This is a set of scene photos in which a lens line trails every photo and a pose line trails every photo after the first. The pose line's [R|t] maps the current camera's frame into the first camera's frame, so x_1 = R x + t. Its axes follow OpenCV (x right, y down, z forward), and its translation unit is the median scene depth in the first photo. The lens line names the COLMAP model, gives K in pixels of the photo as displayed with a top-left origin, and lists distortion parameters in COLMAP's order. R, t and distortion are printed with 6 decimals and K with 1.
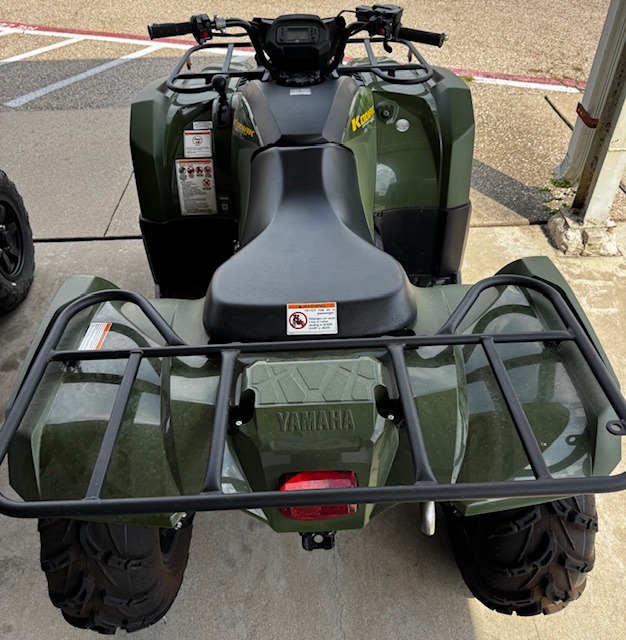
lens RADIAL K [[619.8, 0, 312.1], [0, 619.8, 323.5], [0, 0, 1]] dist [0.004278, 0.000000]
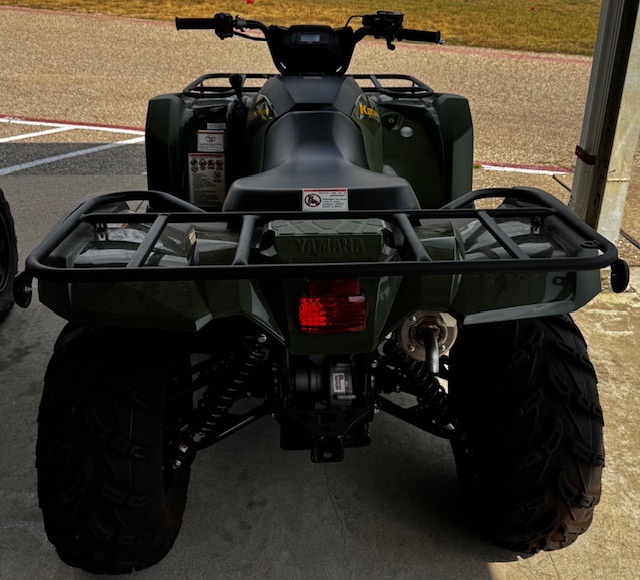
lens RADIAL K [[745.1, 0, 353.5], [0, 745.1, 291.6], [0, 0, 1]] dist [0.033367, 0.000000]
pose [[0.998229, 0.015401, 0.057457, -0.014216], [0.001775, 0.957760, -0.287563, 0.316381], [-0.059459, 0.287155, 0.956037, -0.137425]]
